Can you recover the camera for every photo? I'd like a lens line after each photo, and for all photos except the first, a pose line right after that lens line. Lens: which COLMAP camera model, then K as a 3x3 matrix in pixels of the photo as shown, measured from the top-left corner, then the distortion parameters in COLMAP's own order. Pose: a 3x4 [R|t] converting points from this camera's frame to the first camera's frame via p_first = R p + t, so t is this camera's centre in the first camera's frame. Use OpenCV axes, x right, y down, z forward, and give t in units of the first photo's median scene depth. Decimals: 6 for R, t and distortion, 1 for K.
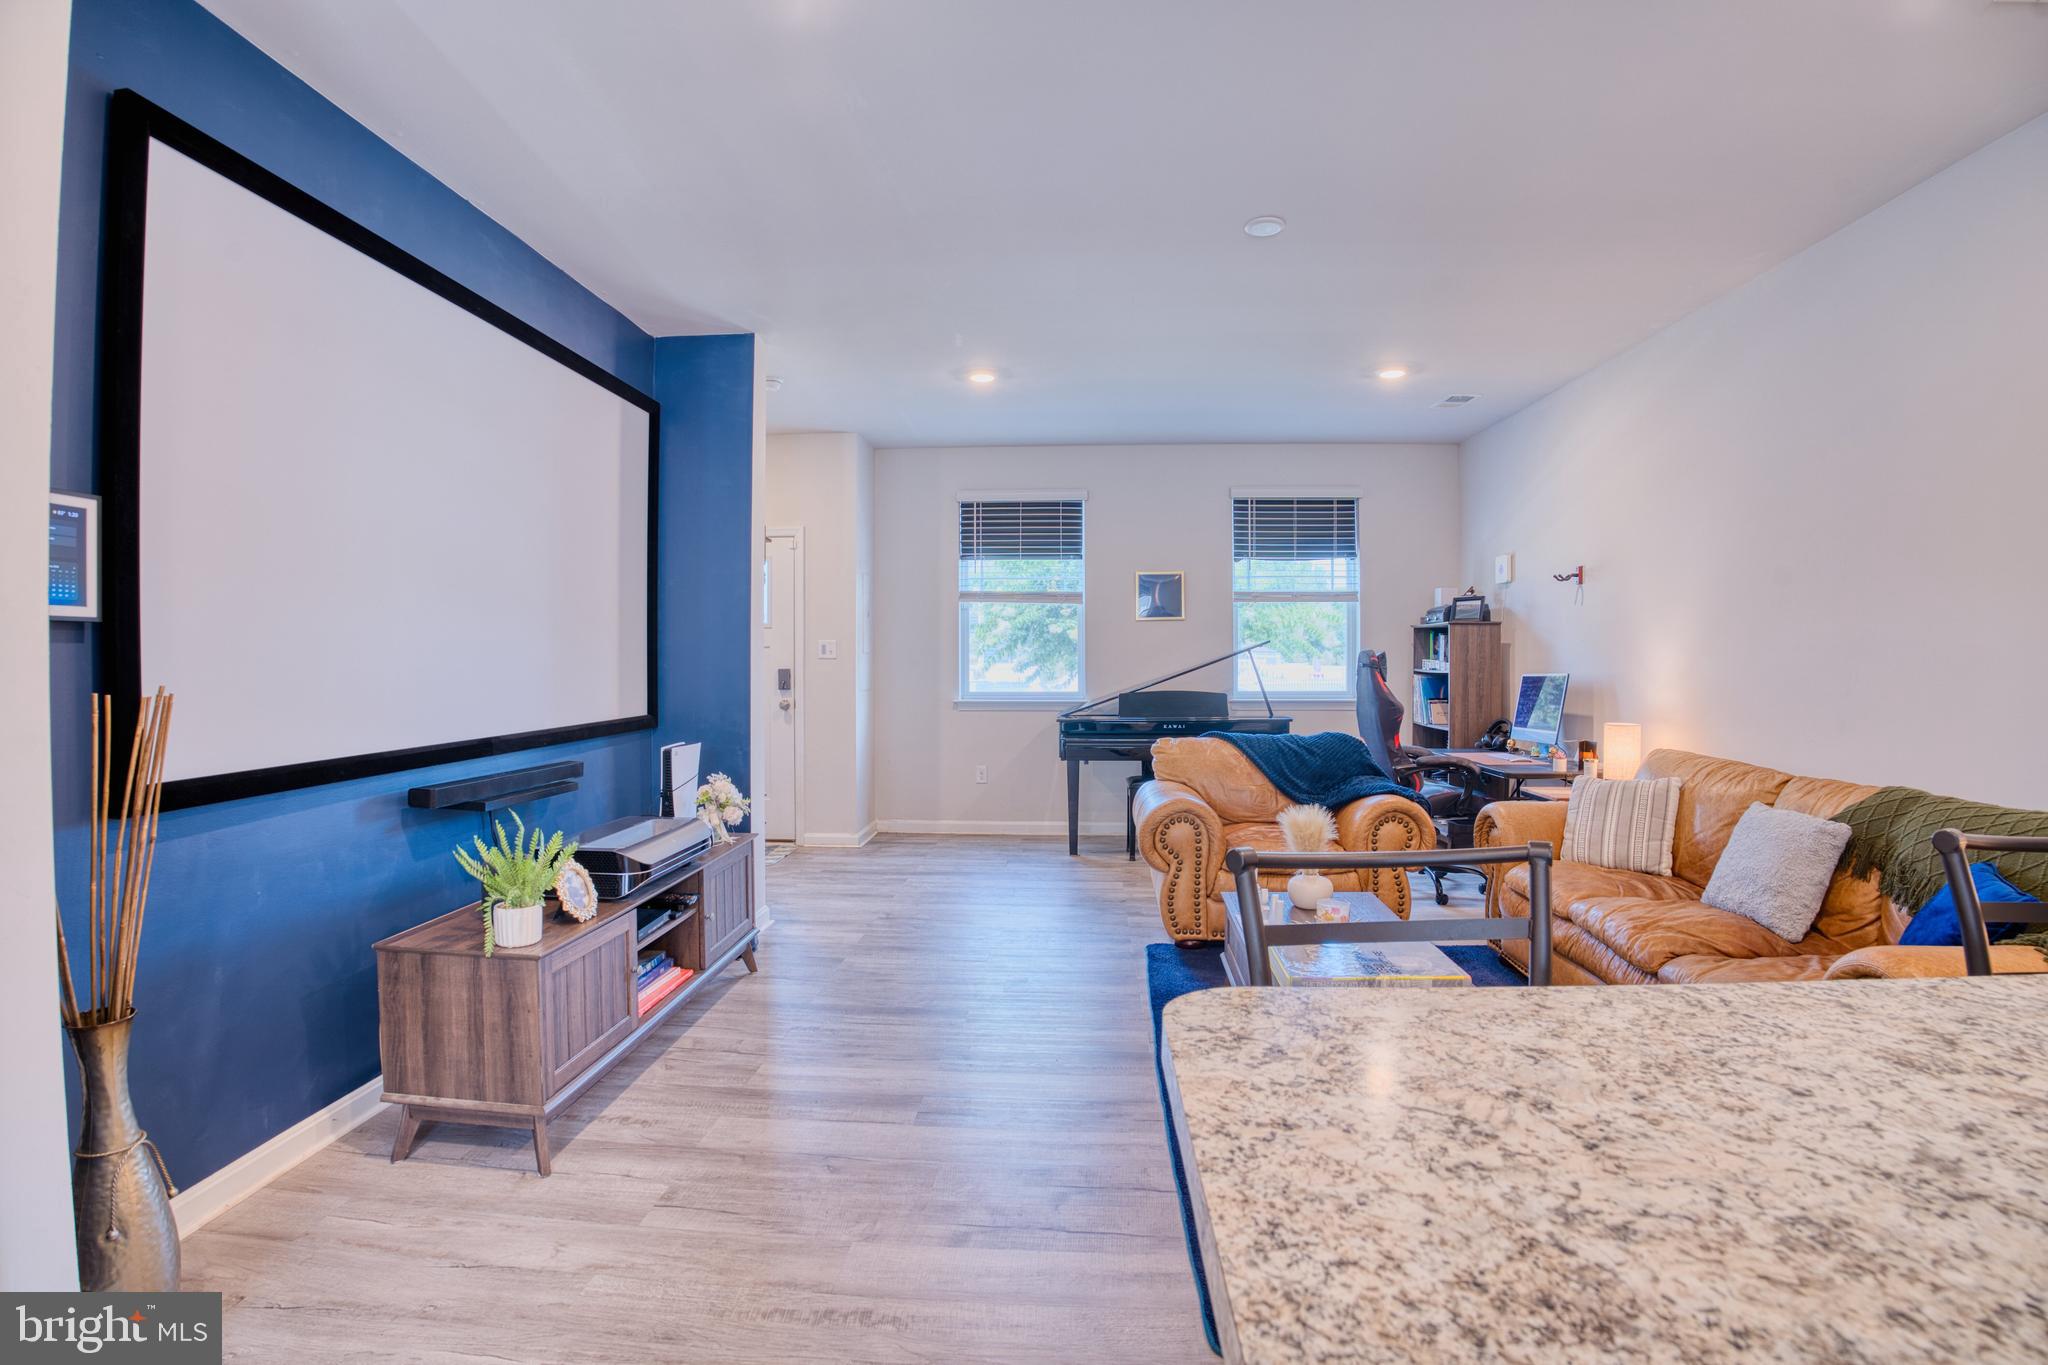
lens RADIAL K [[956.1, 0, 1026.4], [0, 956.1, 667.4], [0, 0, 1]] dist [-0.109809, 0.026030]
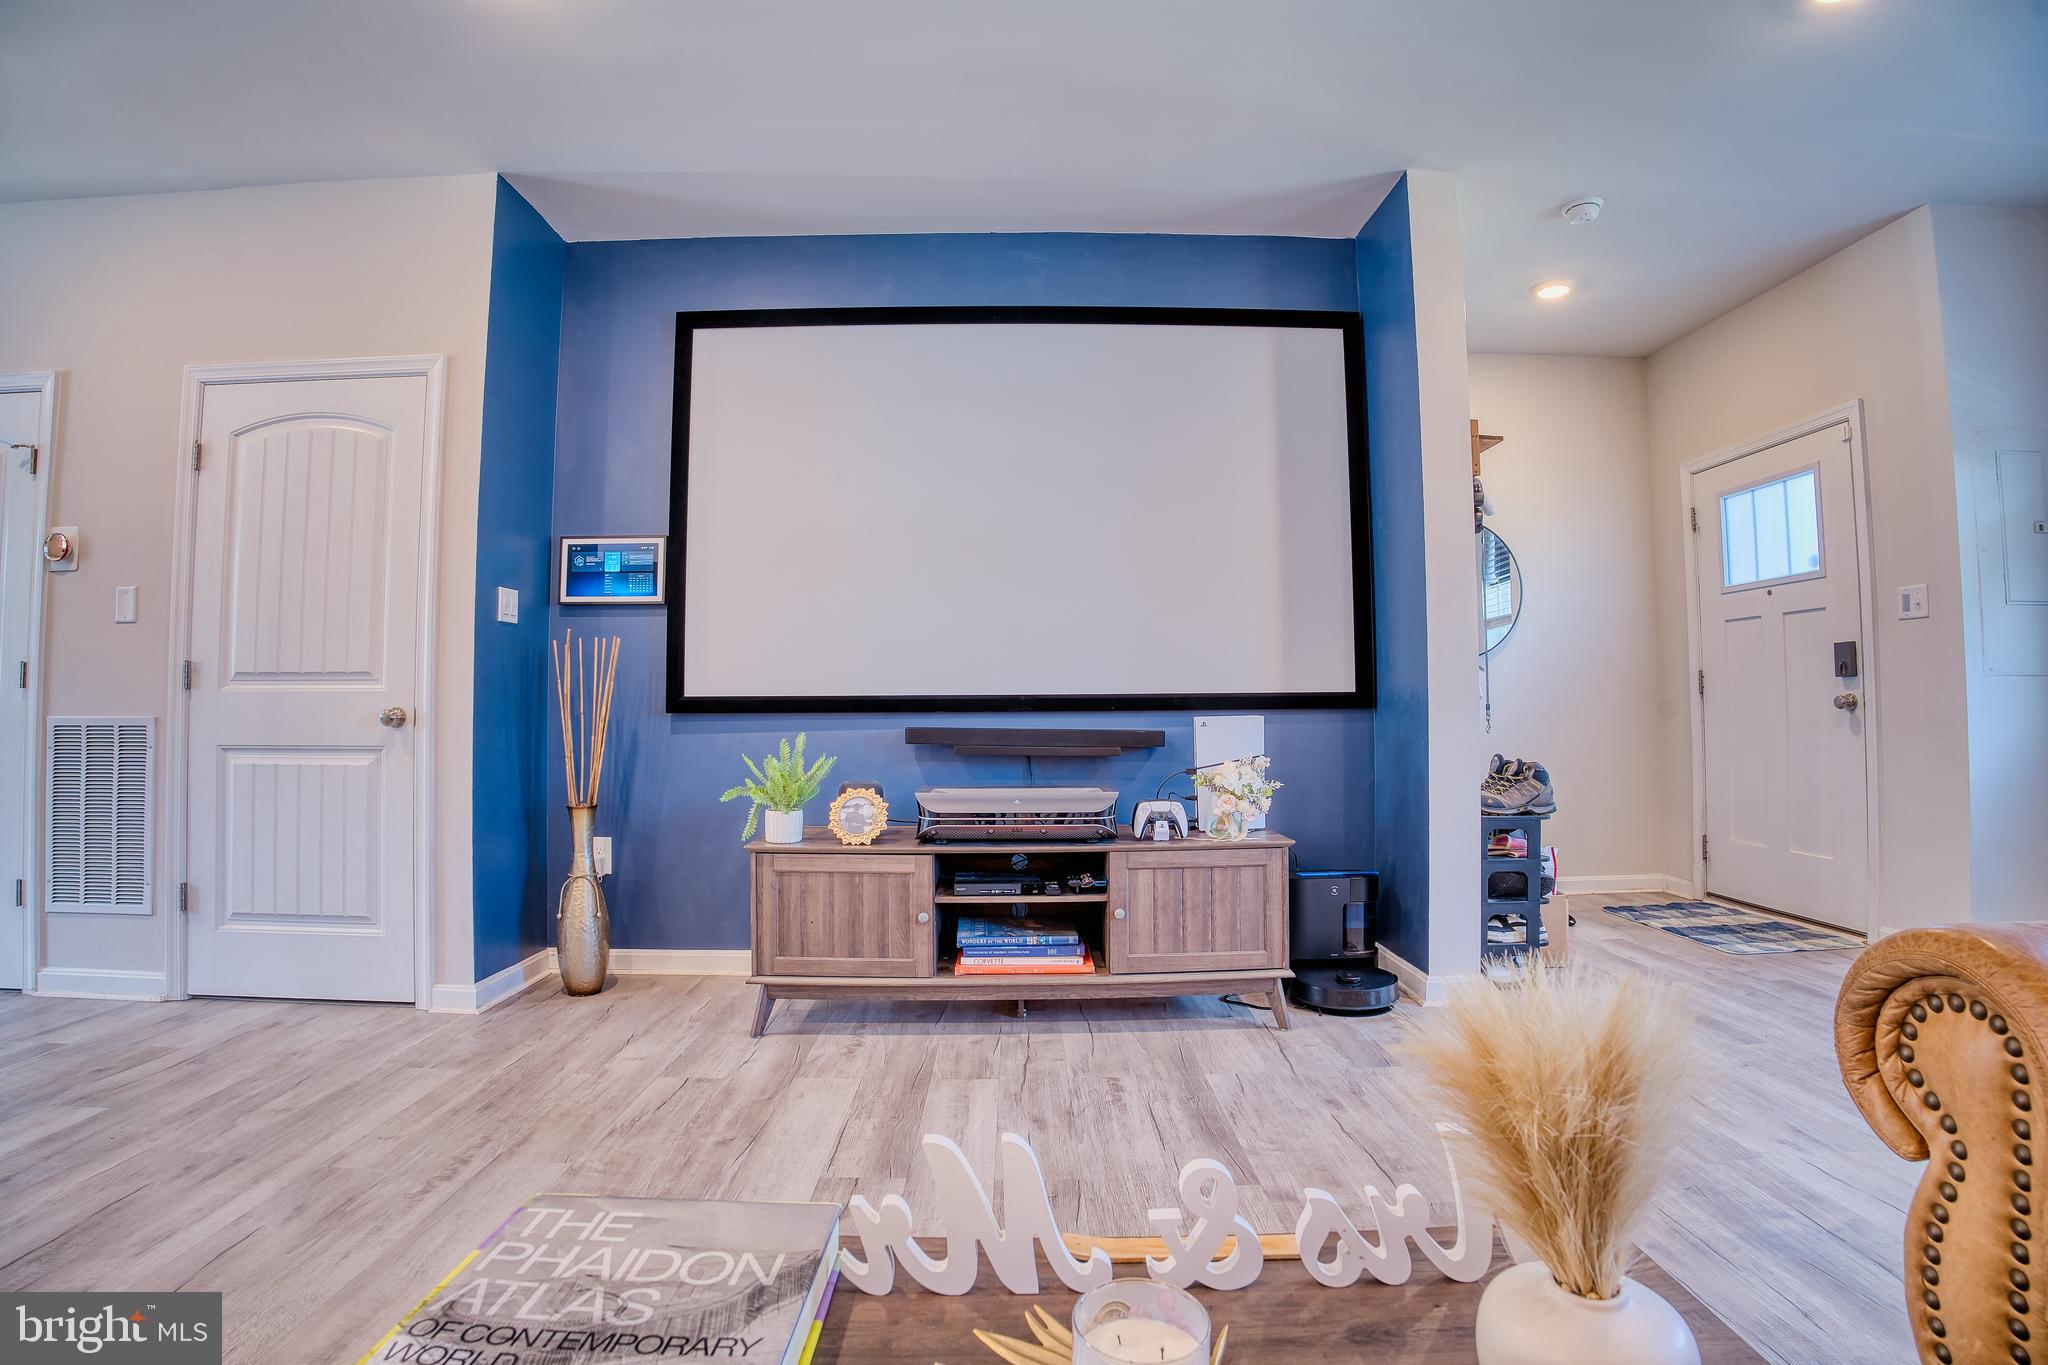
lens RADIAL K [[956.1, 0, 1026.4], [0, 956.1, 667.4], [0, 0, 1]] dist [-0.109809, 0.026030]
pose [[0.076500, -0.044207, -0.996089, 0.408961], [-0.005007, 0.998987, -0.044720, 0.071179], [0.997057, 0.008409, 0.076202, 0.695165]]
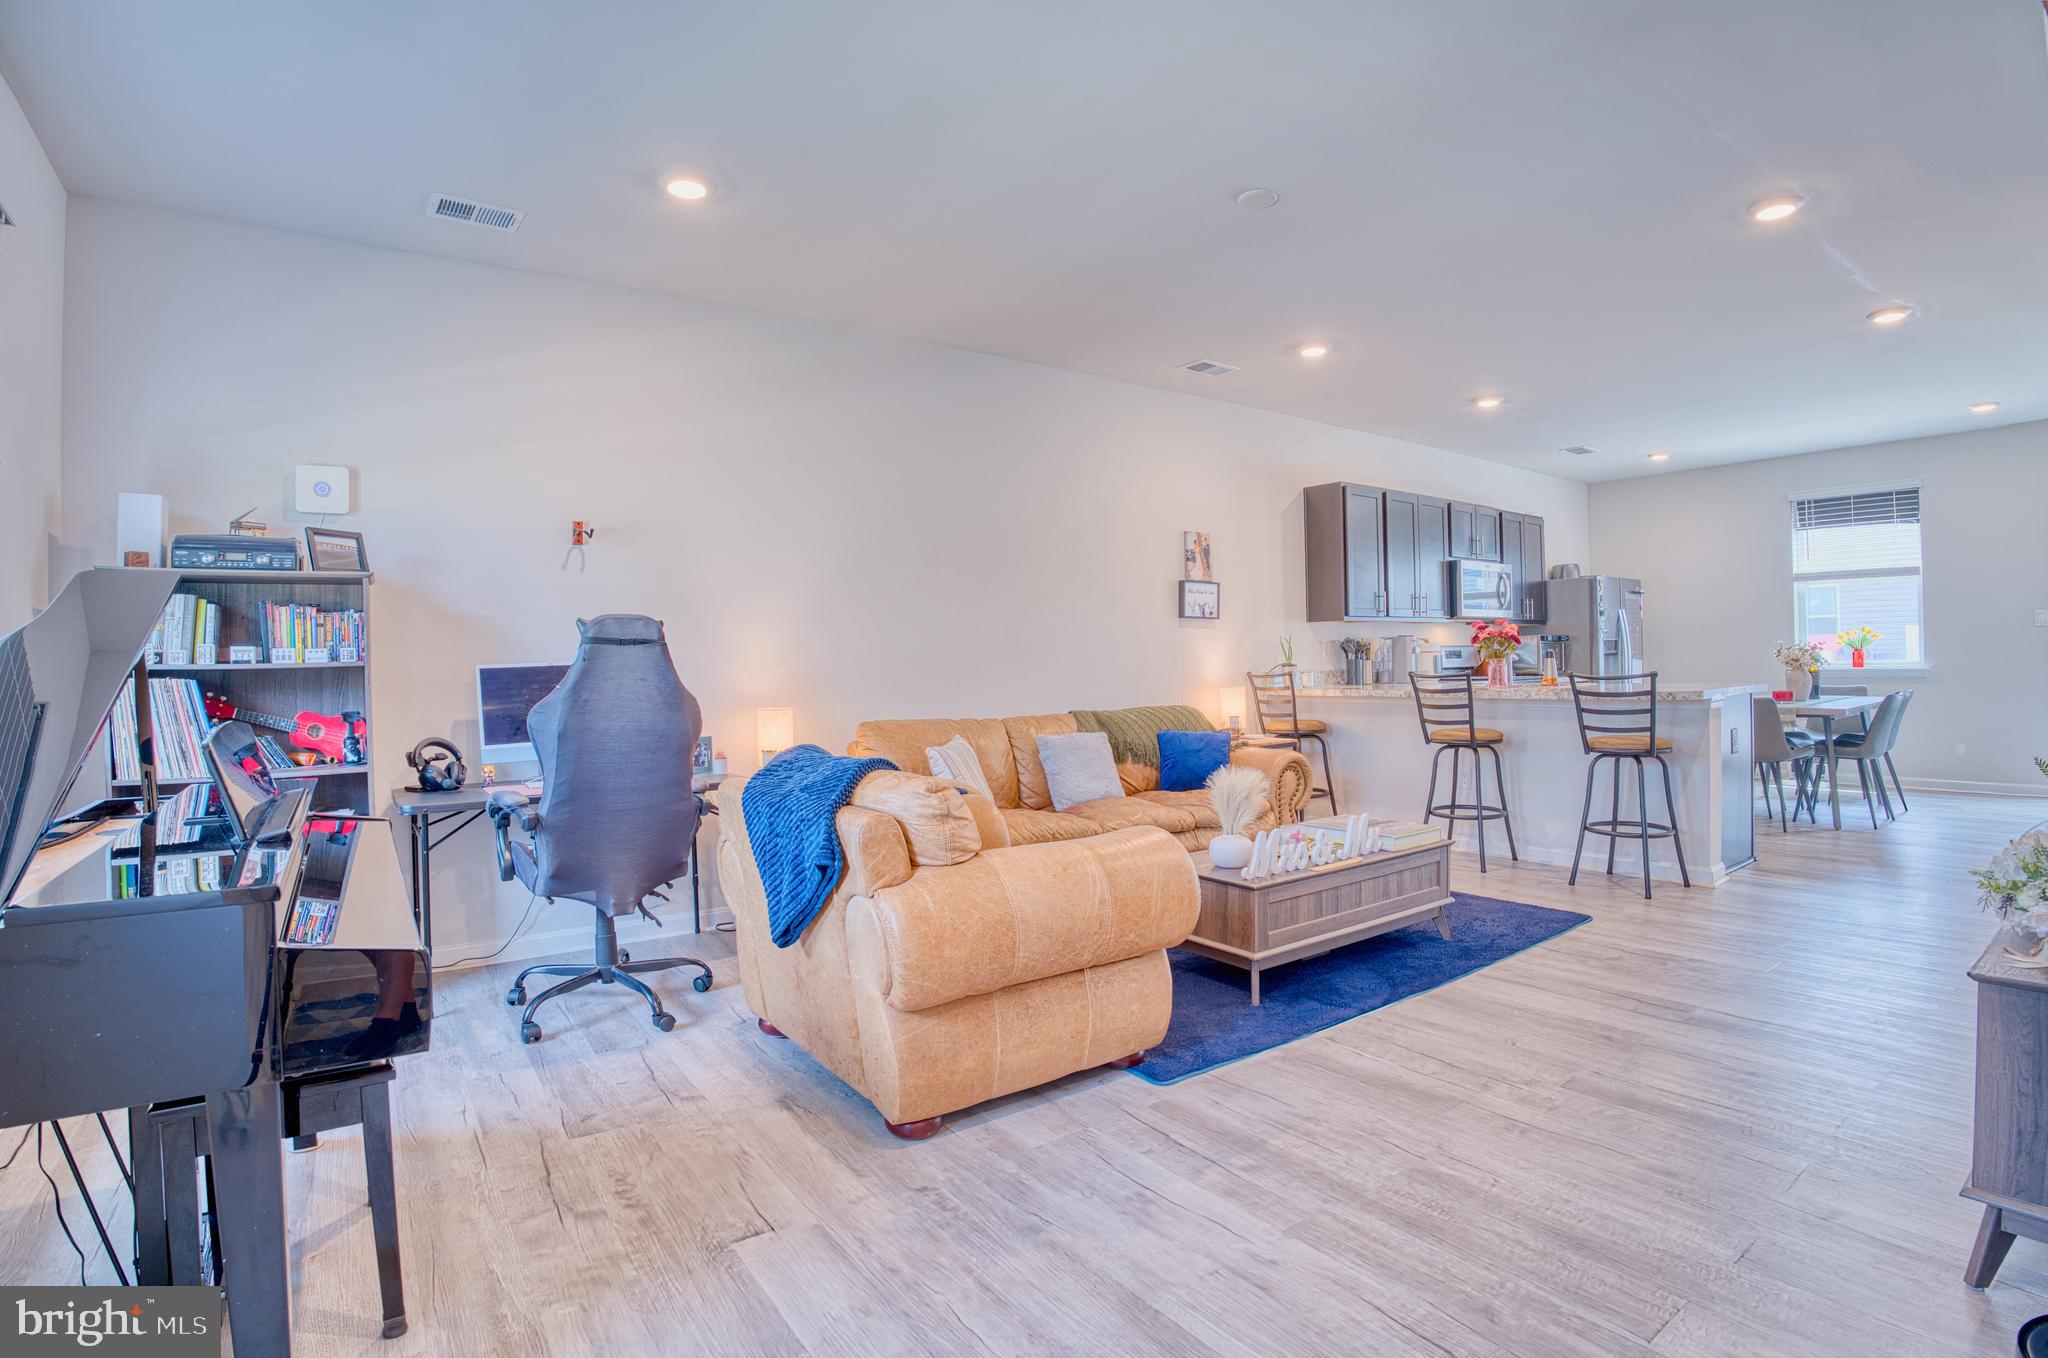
lens RADIAL K [[987.8, 0, 1022.9], [0, 987.8, 674.5], [0, 0, 1]] dist [-0.114149, 0.030000]
pose [[-0.632928, 0.007507, 0.774174, -0.307534], [0.029989, 0.999440, 0.014826, 0.020142], [-0.773629, 0.032601, -0.632799, 1.496786]]
